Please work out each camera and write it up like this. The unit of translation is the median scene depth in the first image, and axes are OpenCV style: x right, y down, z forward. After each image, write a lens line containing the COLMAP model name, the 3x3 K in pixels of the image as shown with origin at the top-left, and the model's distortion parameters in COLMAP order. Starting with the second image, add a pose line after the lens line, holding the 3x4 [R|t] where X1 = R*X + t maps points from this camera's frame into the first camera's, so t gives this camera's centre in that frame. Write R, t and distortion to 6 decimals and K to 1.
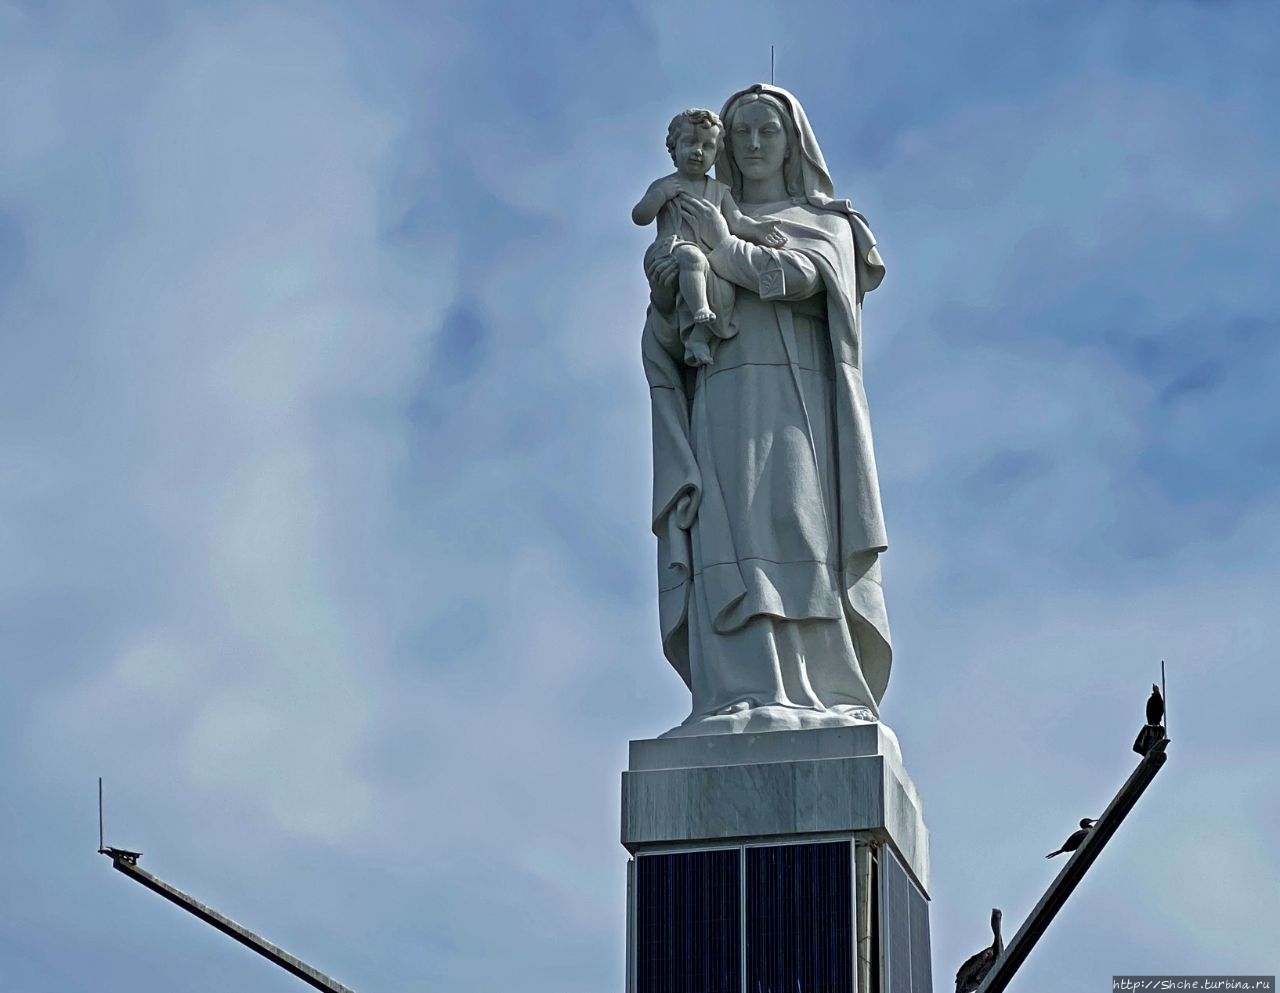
lens RADIAL K [[3545.6, 0, 640.9], [0, 3545.6, 388.9], [0, 0, 1]] dist [0.086076, 0.280039]
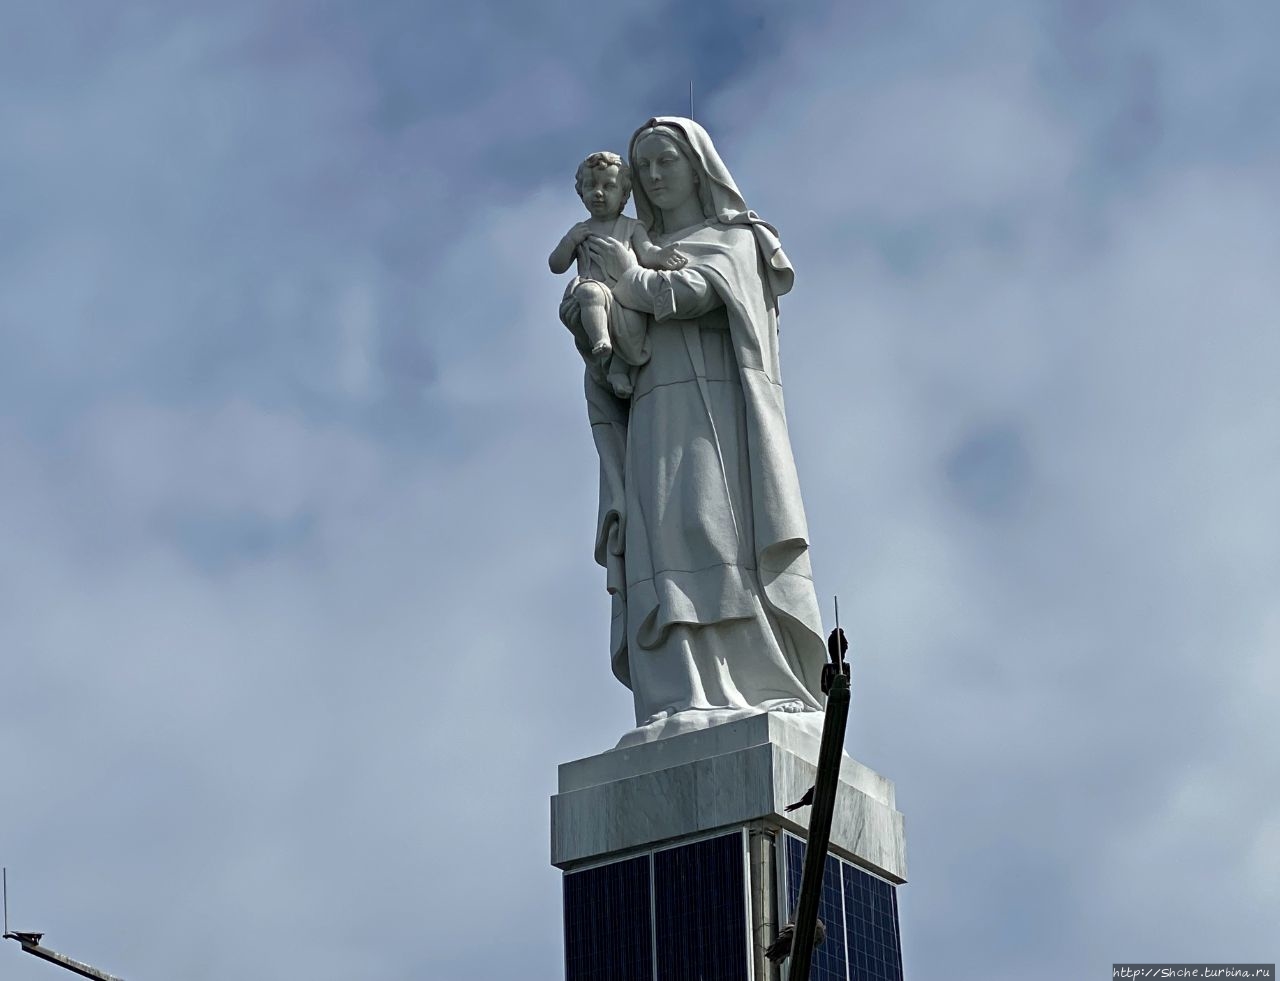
lens RADIAL K [[3100.0, 0, 639.3], [0, 3100.0, 457.8], [0, 0, 1]] dist [0.107273, 0.075856]
pose [[0.941487, -0.171720, -0.290024, 0.282788], [0.161881, 0.985118, -0.057774, 0.064719], [0.295629, 0.007444, 0.955274, 0.144065]]
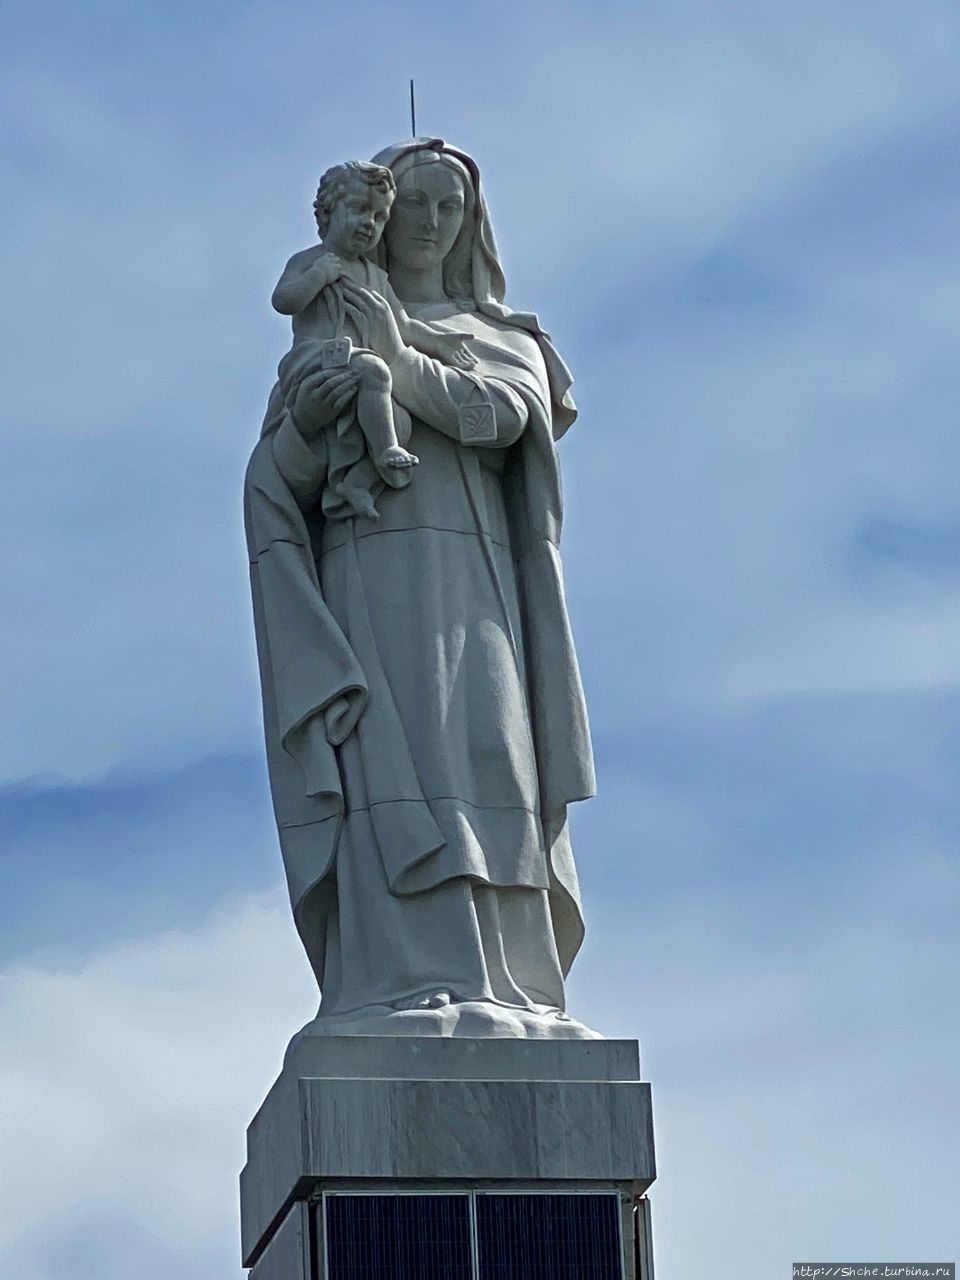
lens RADIAL K [[5357.8, 0, 480.0], [0, 5357.8, 640.0], [0, 0, 1]] dist [0.066942, 4.169843]
pose [[0.901633, 0.103013, 0.420055, -0.423776], [-0.123035, 0.992185, 0.020769, -0.008268], [-0.414633, -0.070407, 0.907261, -0.006750]]
